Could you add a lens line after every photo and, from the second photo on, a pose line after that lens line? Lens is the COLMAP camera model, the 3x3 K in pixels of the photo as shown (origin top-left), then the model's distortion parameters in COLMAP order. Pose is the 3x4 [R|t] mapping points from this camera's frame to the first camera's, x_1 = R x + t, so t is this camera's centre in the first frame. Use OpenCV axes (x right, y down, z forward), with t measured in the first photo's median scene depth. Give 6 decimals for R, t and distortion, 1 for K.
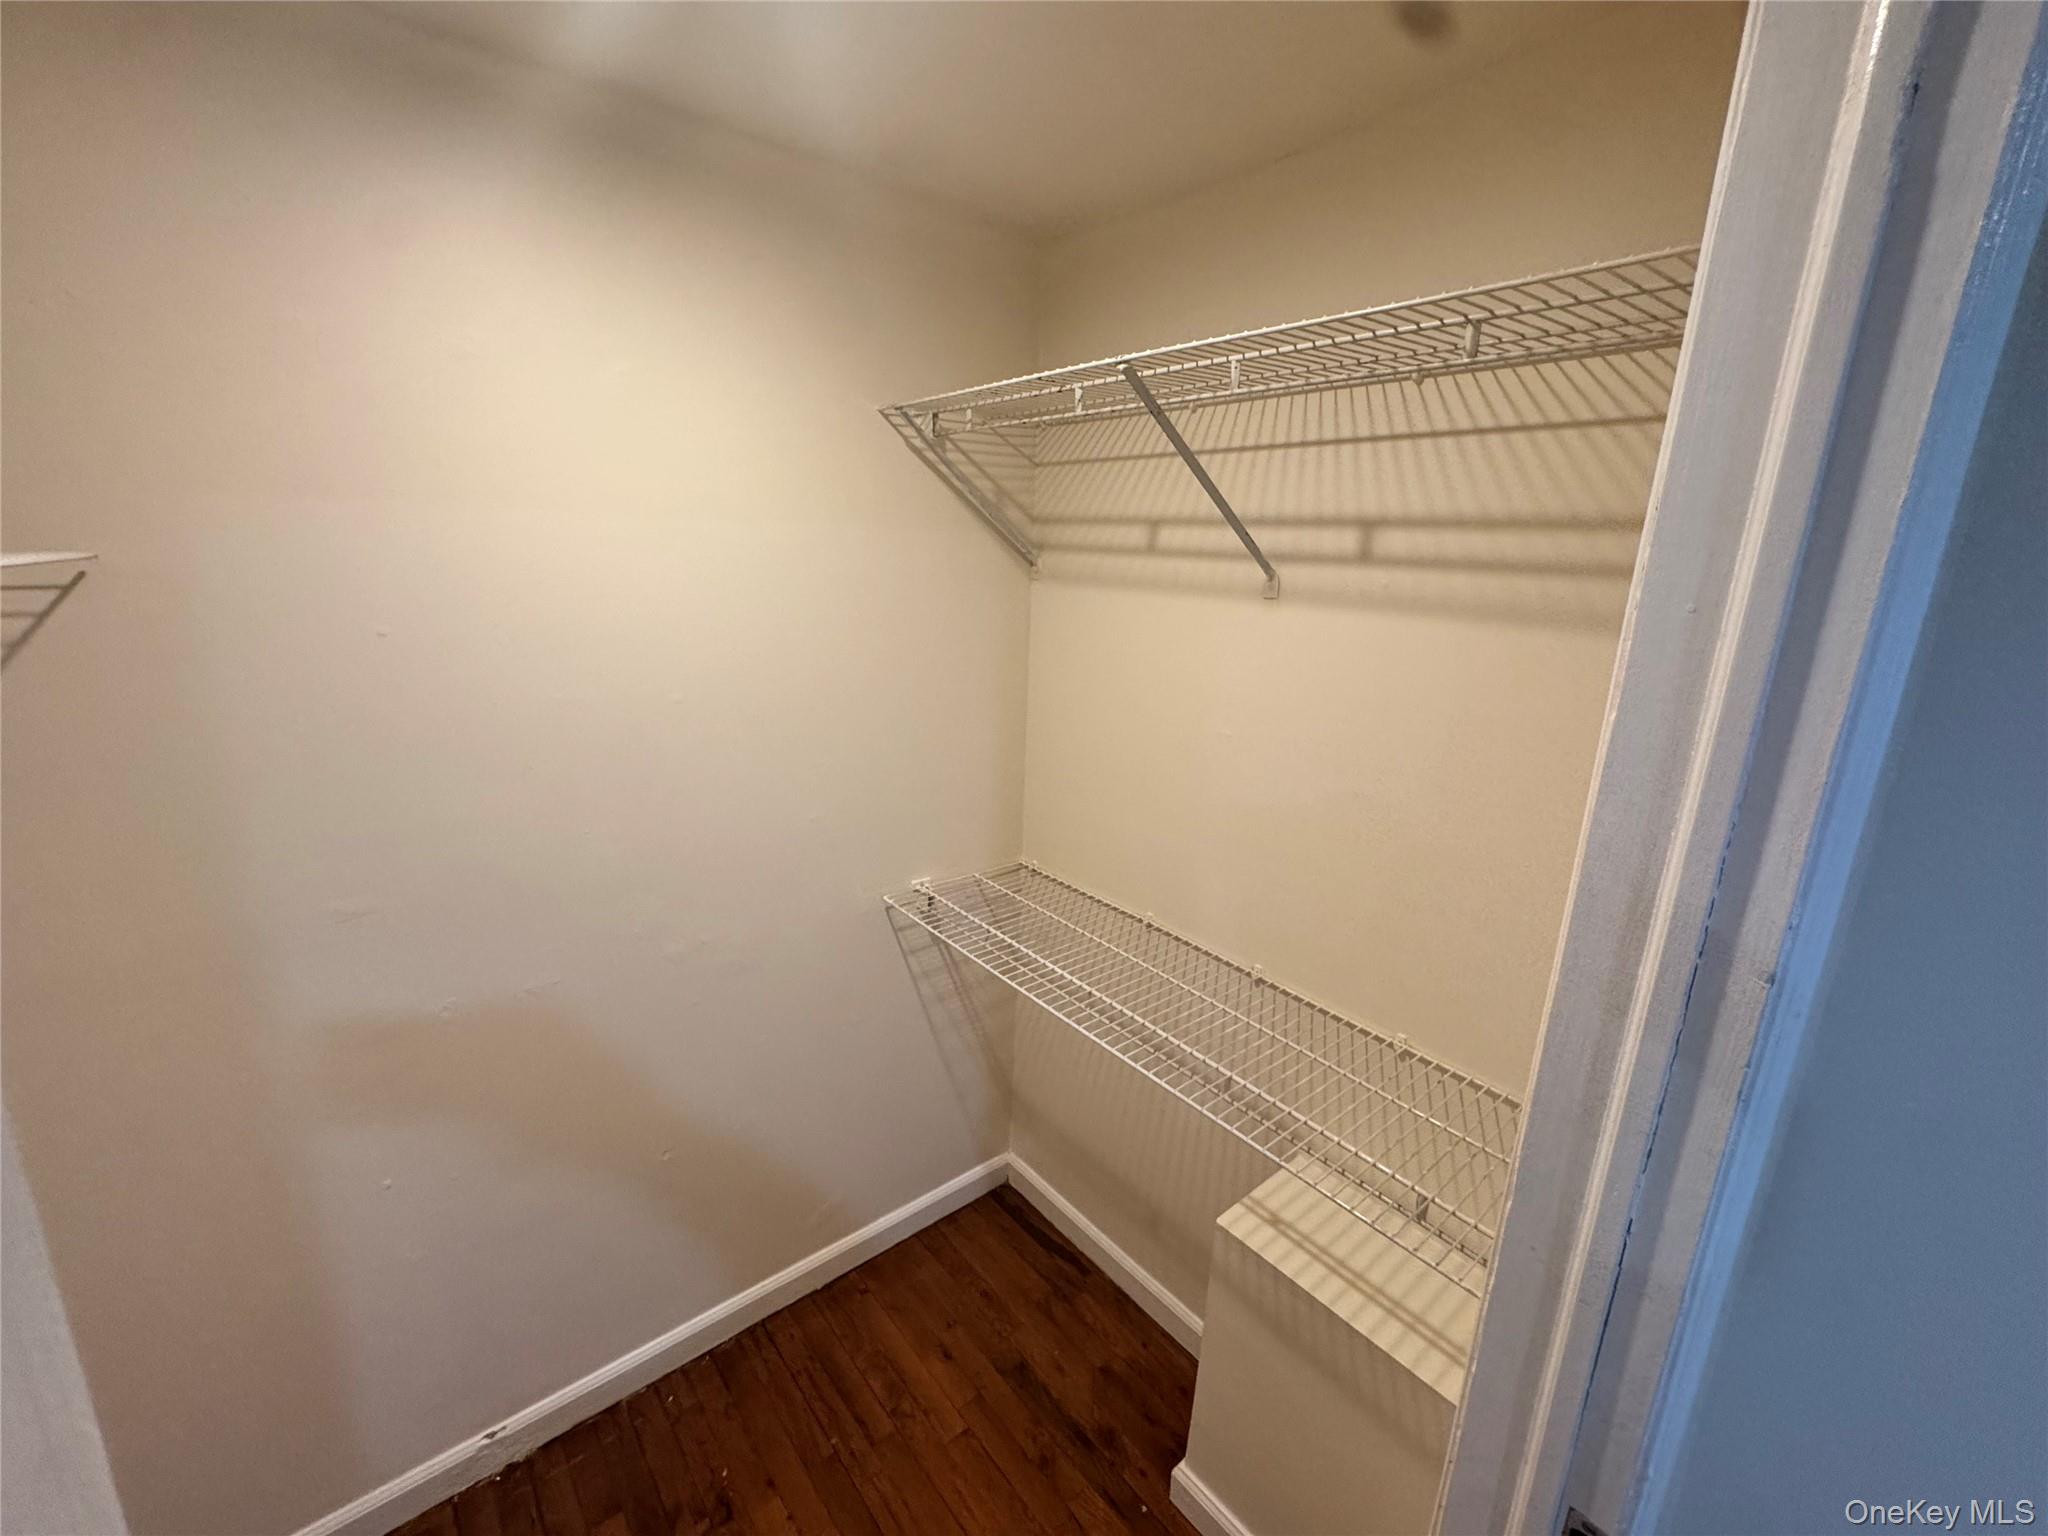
lens RADIAL K [[819.5, 0, 1024.5], [0, 819.5, 762.4], [0, 0, 1]] dist [0.000955, 0.000025]
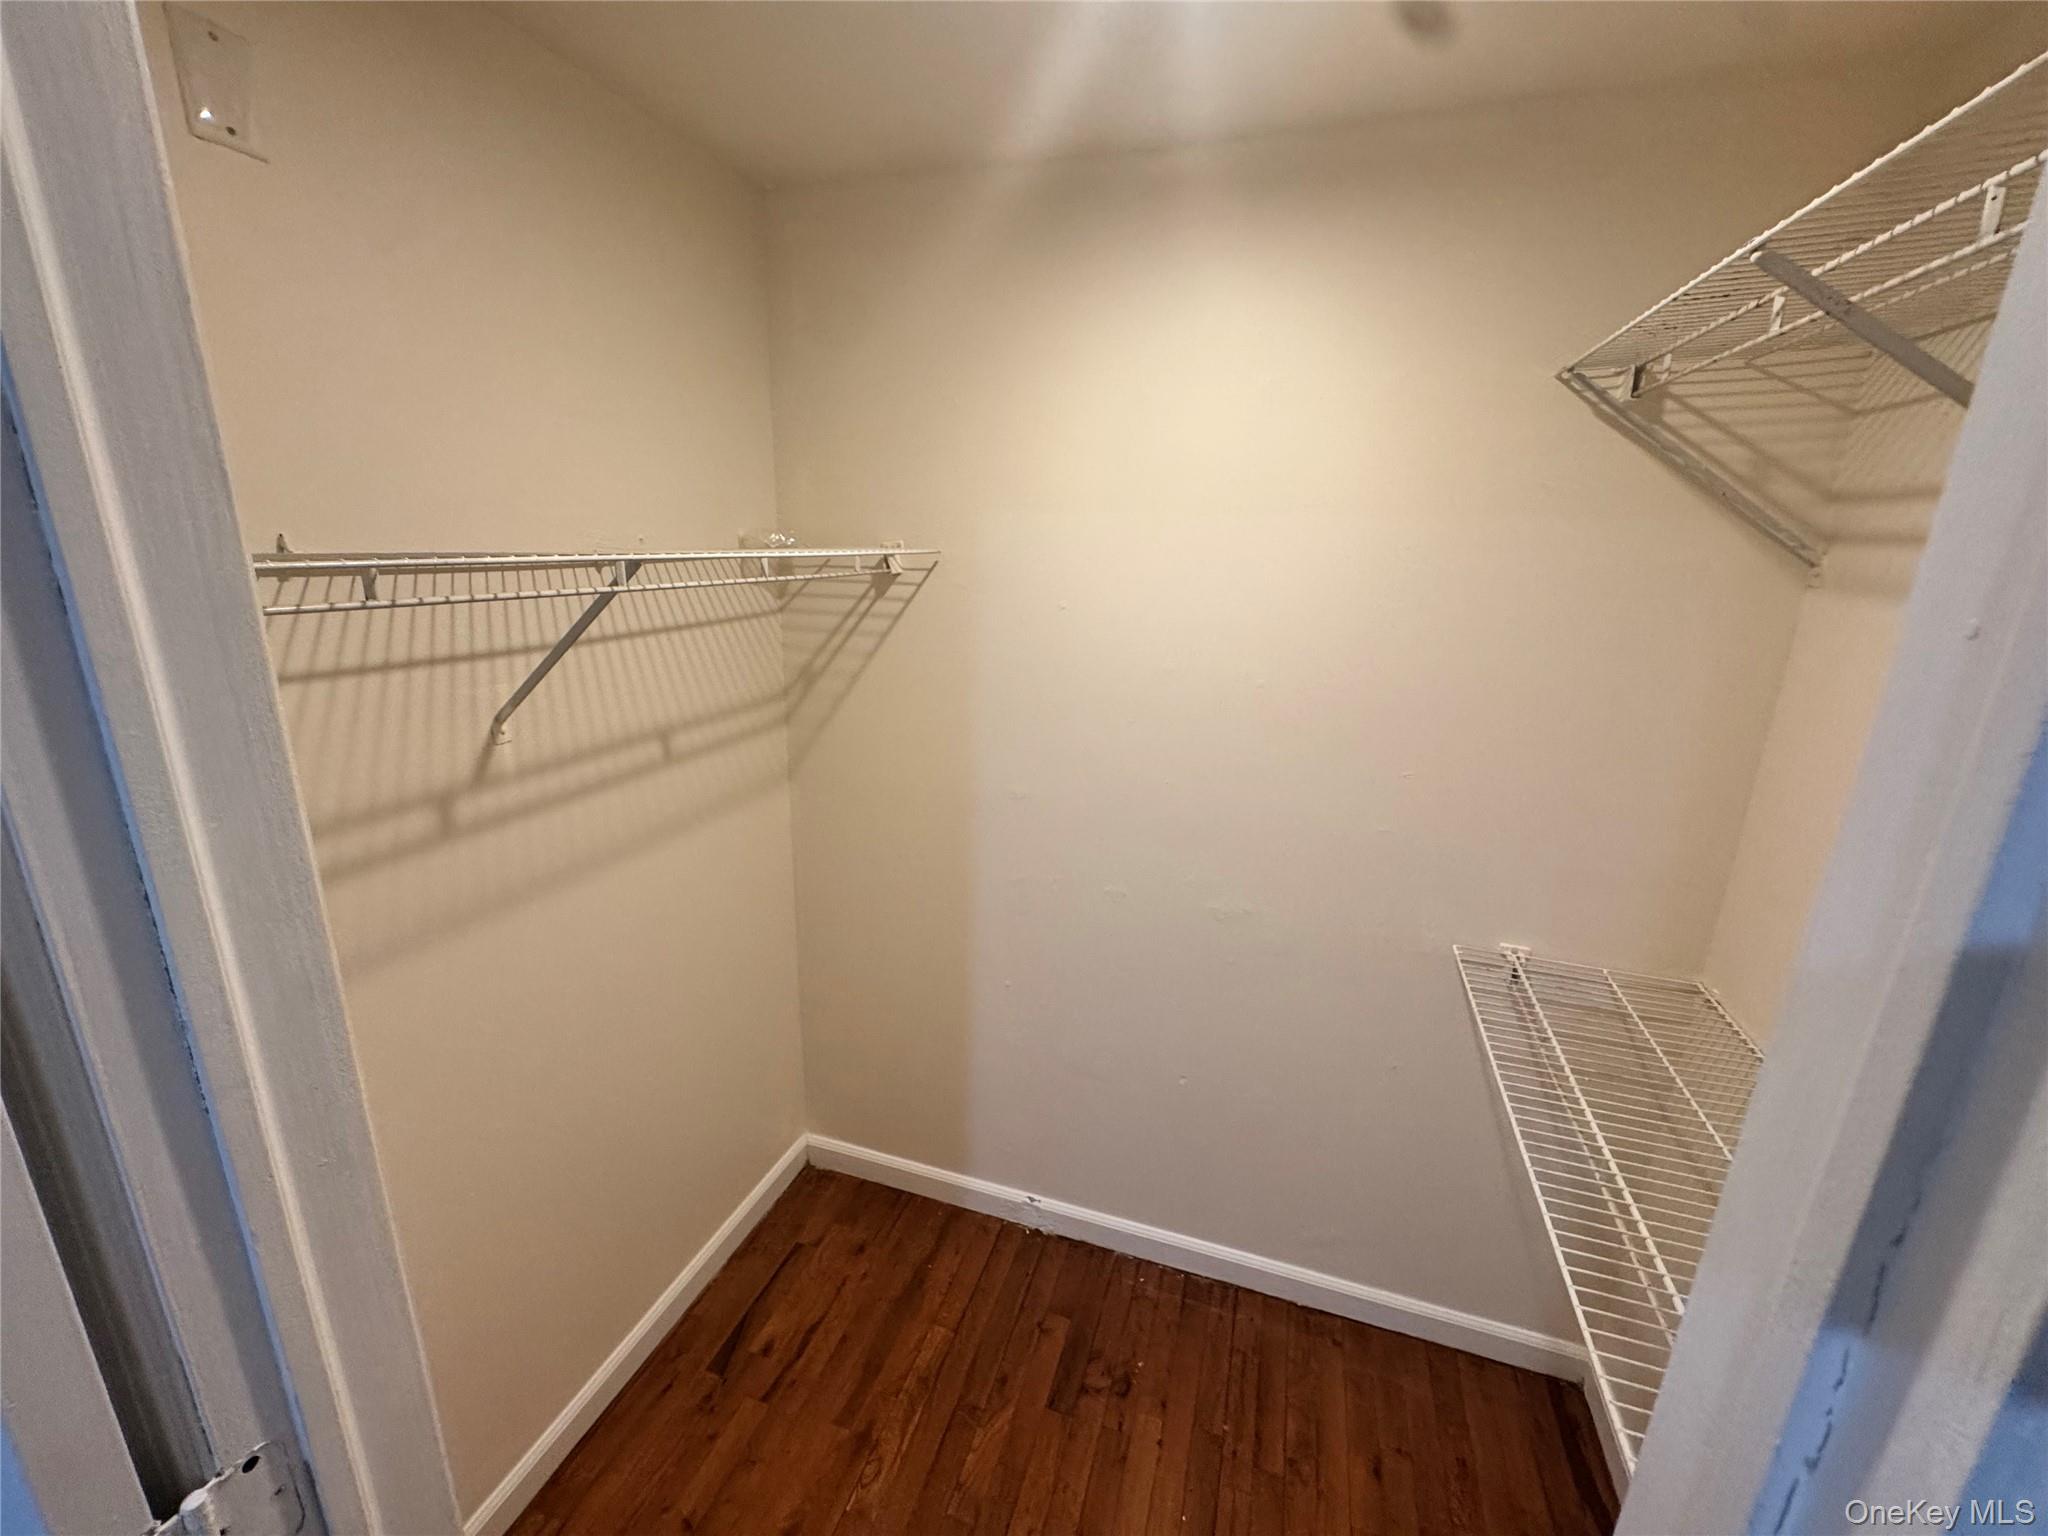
lens RADIAL K [[819.5, 0, 1025.2], [0, 819.5, 764.3], [0, 0, 1]] dist [0.000955, 0.000025]
pose [[0.537421, 0.205810, -0.817815, 0.262290], [-0.209748, 0.971910, 0.106755, -0.020253], [0.816813, 0.114163, 0.565493, 0.118864]]
